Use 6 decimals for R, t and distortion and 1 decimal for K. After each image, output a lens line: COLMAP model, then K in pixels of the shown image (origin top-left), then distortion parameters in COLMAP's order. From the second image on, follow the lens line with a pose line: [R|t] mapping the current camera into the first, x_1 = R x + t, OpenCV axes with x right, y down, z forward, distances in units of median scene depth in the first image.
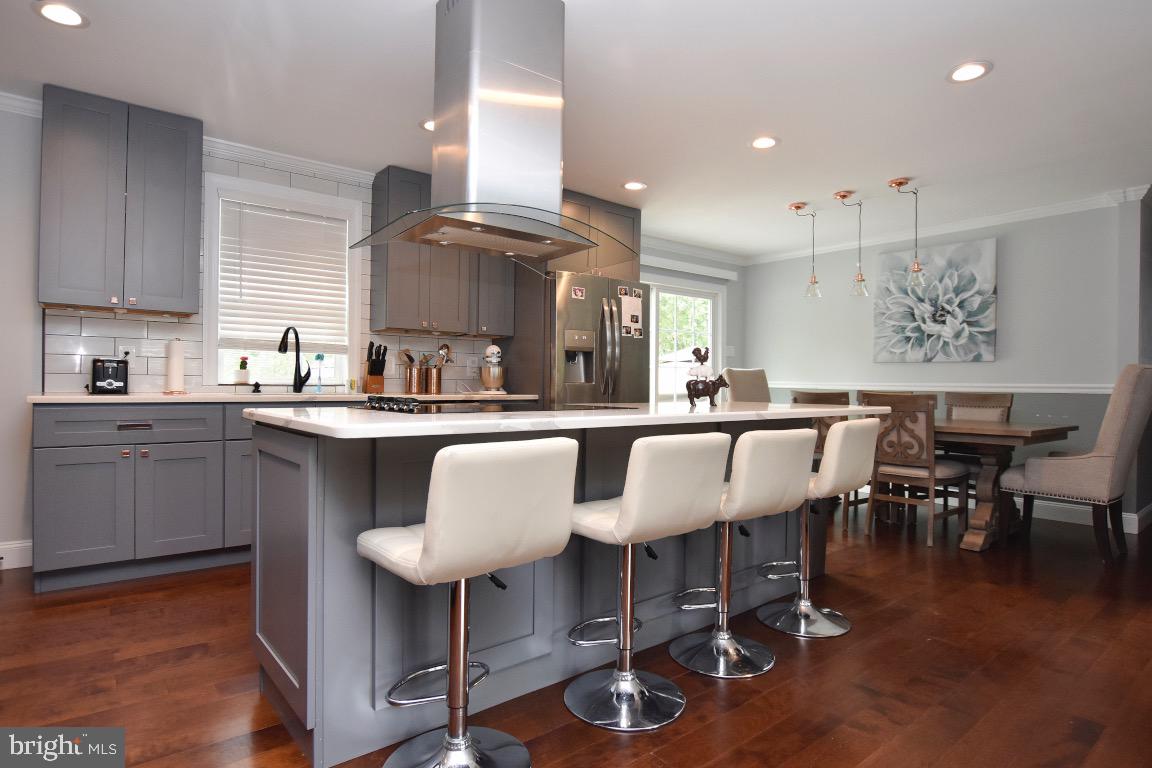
lens RADIAL K [[621.5, 0, 576.0], [0, 621.5, 384.0], [0, 0, 1]] dist [-0.022957, 0.000911]
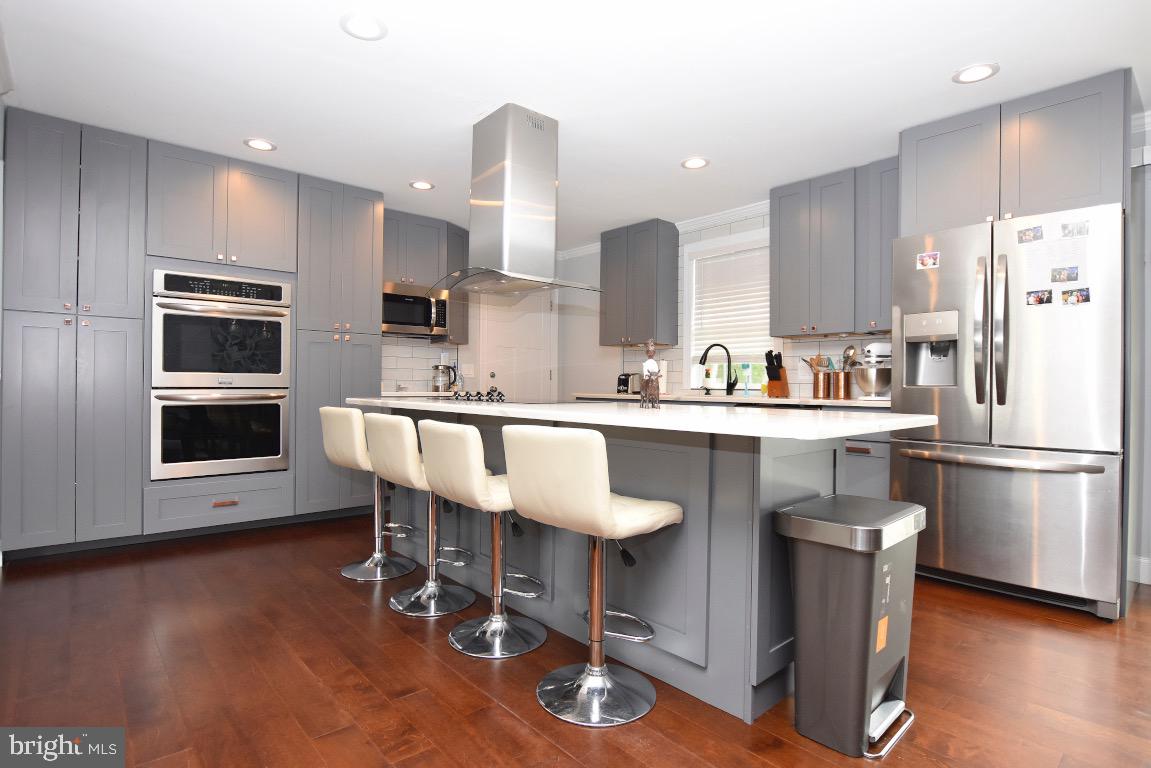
lens RADIAL K [[577.1, 0, 575.5], [0, 577.1, 384.0], [0, 0, 1]] dist [-0.019037, 0.000257]
pose [[0.047171, -0.013162, -0.998800, 0.547905], [-0.010195, 0.999855, -0.013658, 0.007922], [0.998835, 0.010827, 0.047030, 0.479925]]
